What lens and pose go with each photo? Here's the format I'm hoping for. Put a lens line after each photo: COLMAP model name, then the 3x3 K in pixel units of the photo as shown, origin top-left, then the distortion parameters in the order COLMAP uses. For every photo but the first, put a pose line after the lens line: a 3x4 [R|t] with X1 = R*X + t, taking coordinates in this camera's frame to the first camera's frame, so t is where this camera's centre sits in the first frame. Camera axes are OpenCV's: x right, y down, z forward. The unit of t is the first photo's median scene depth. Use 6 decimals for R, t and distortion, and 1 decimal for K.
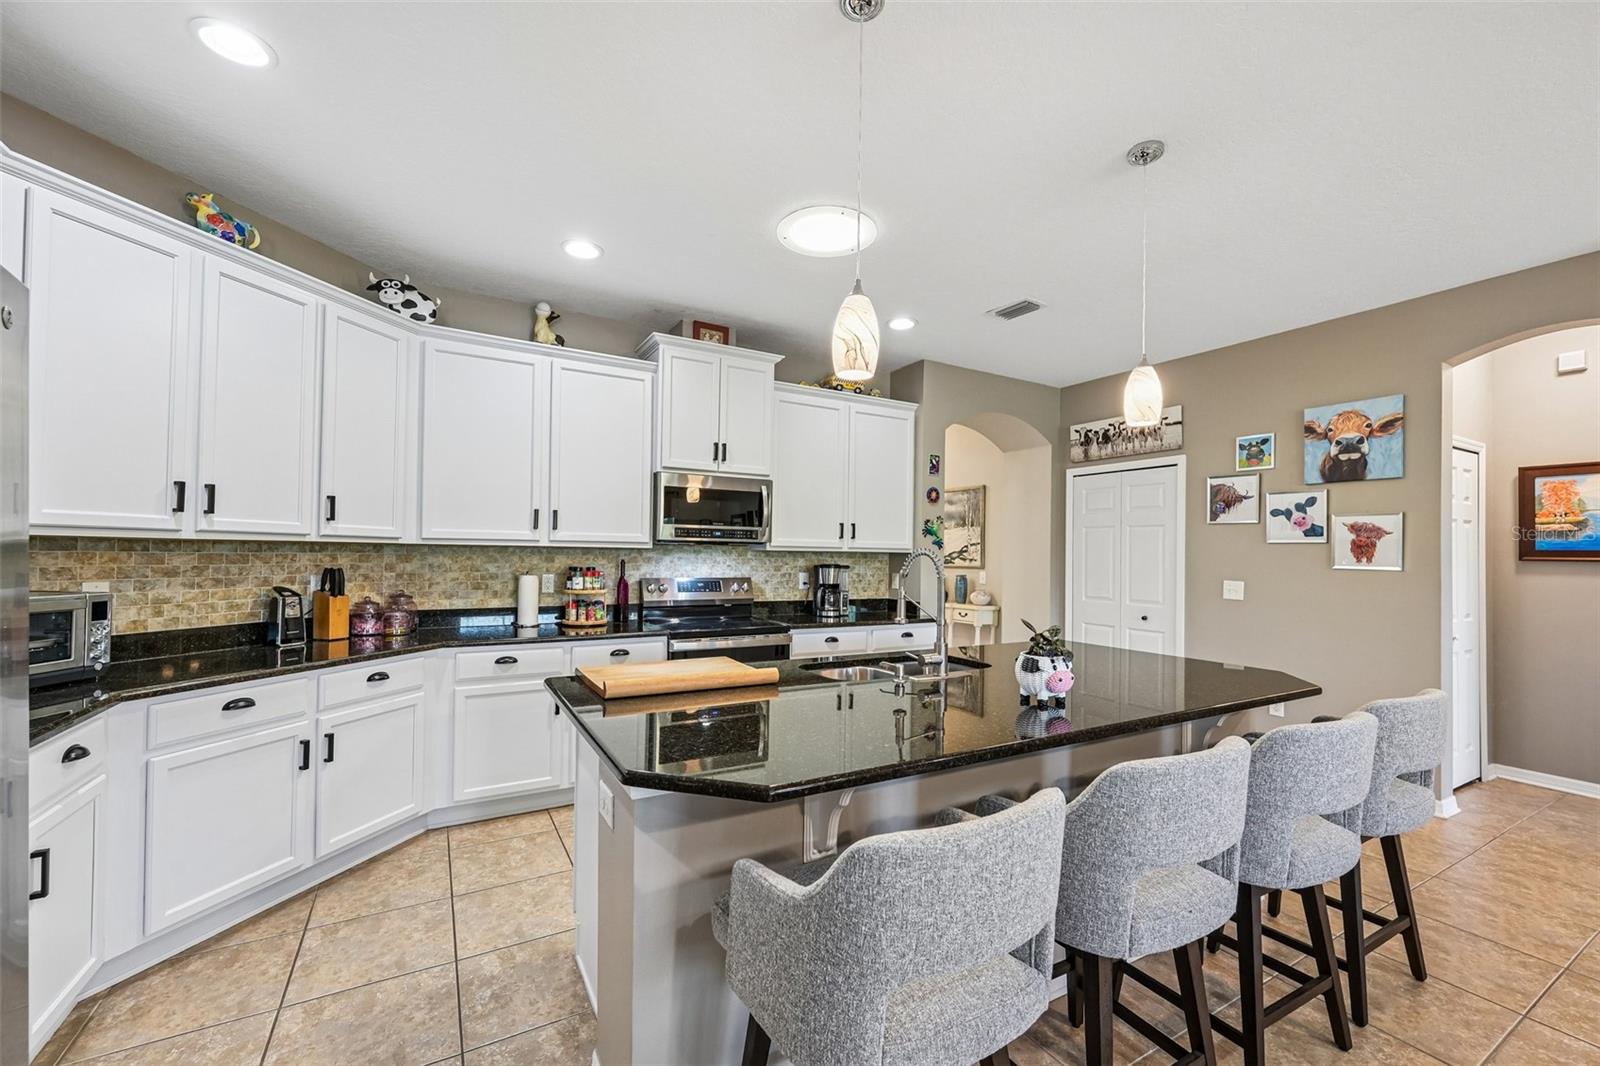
lens RADIAL K [[636.3, 0, 813.3], [0, 636.3, 547.7], [0, 0, 1]] dist [-0.001659, -0.000886]
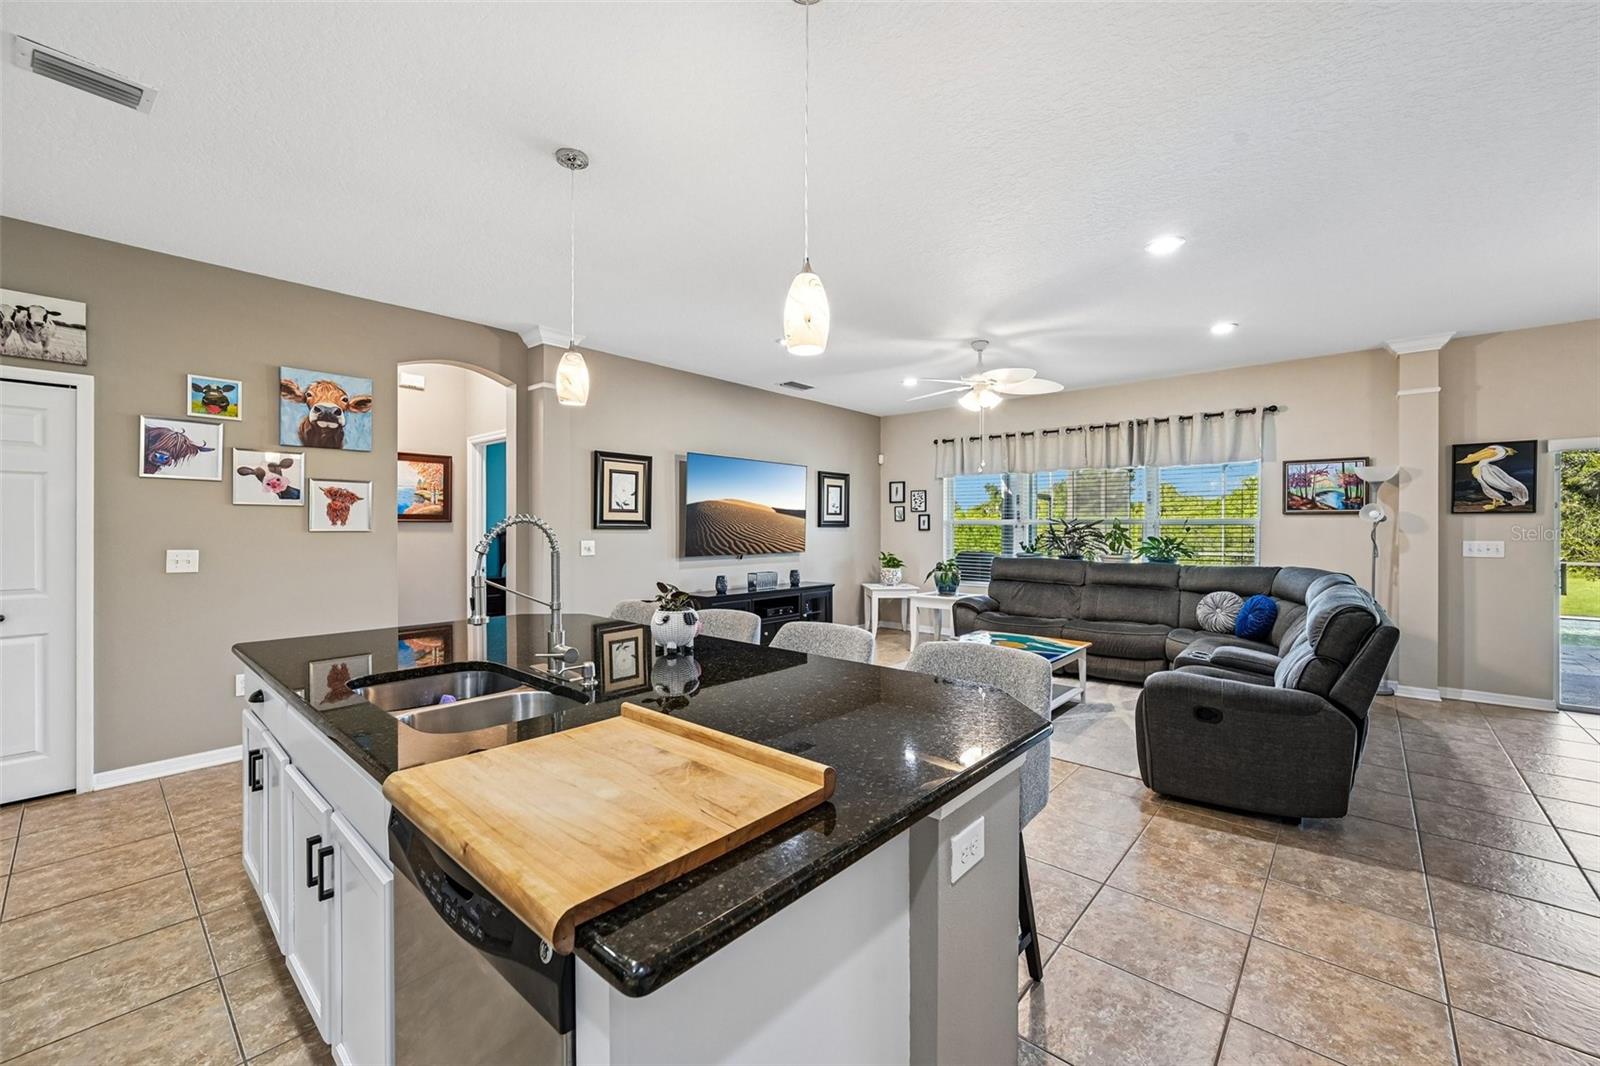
lens RADIAL K [[636.3, 0, 802.1], [0, 636.3, 525.6], [0, 0, 1]] dist [-0.001659, -0.000886]
pose [[-0.308438, -0.015846, 0.951113, -0.404328], [-0.014723, 0.999821, 0.011883, 0.000171], [-0.951131, -0.010338, -0.308616, 0.564731]]
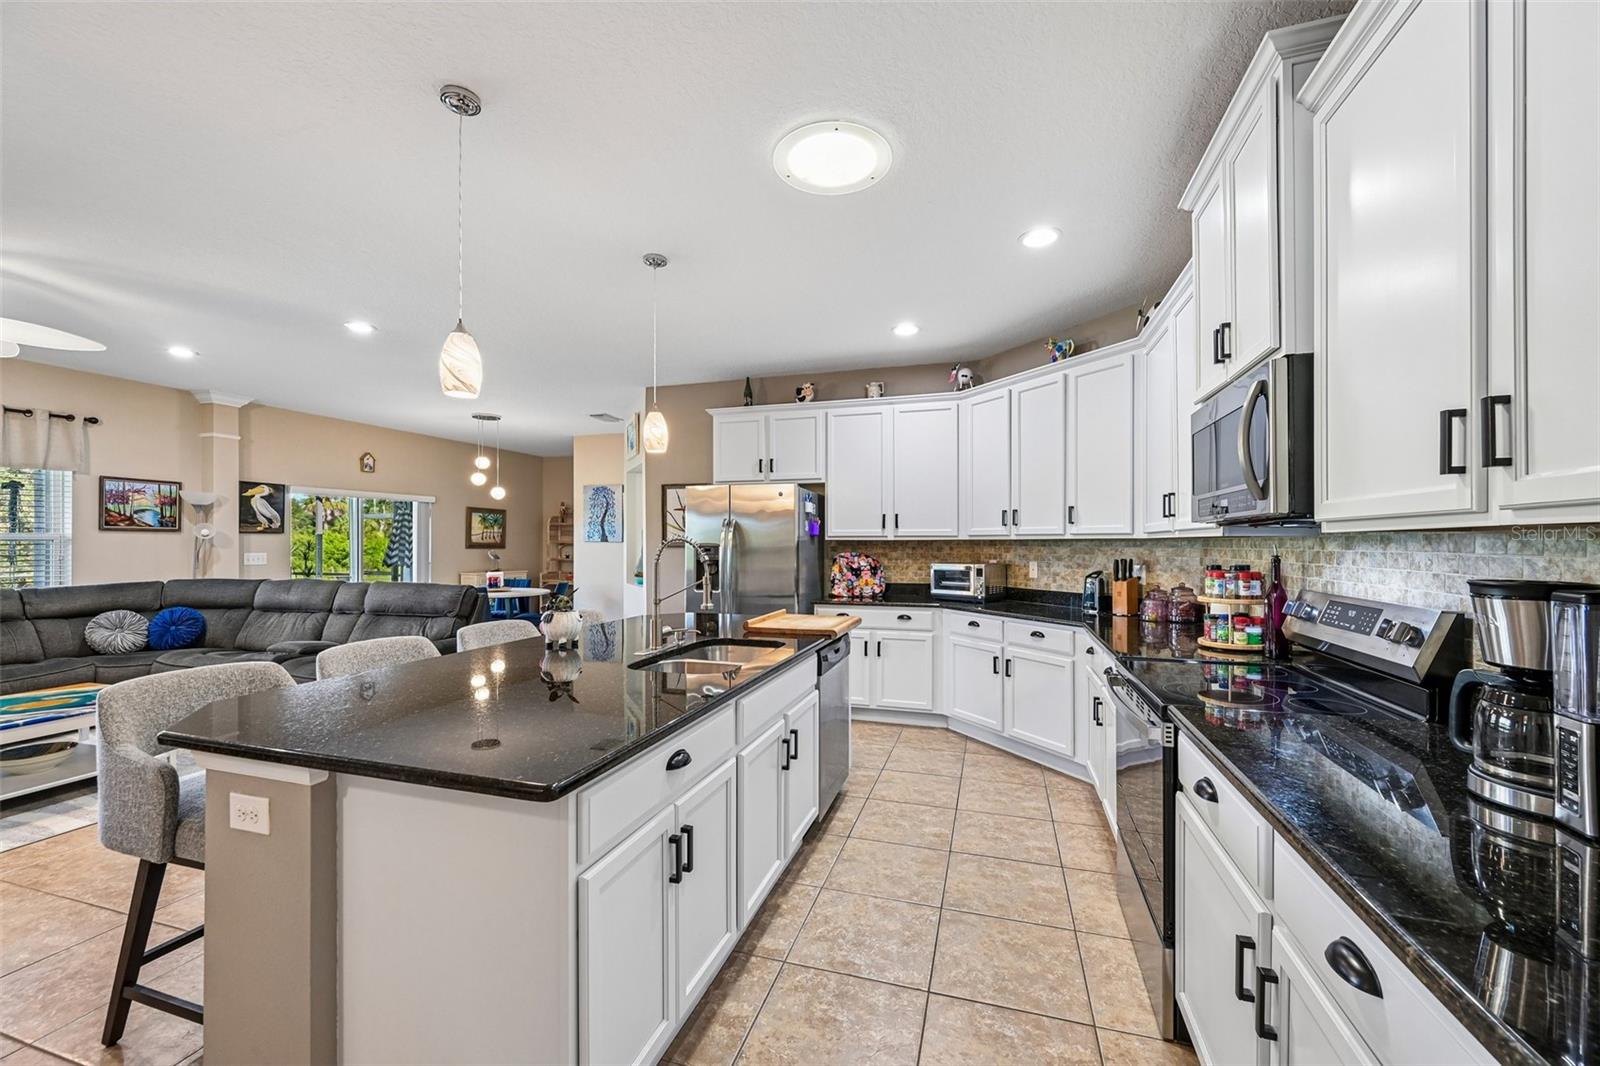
lens RADIAL K [[636.3, 0, 805.3], [0, 636.3, 540.1], [0, 0, 1]] dist [-0.001659, -0.000886]
pose [[-0.735770, -0.019842, -0.676941, 0.468347], [-0.005972, 0.999722, -0.022813, 0.021587], [0.677205, -0.012742, -0.735684, 1.214608]]
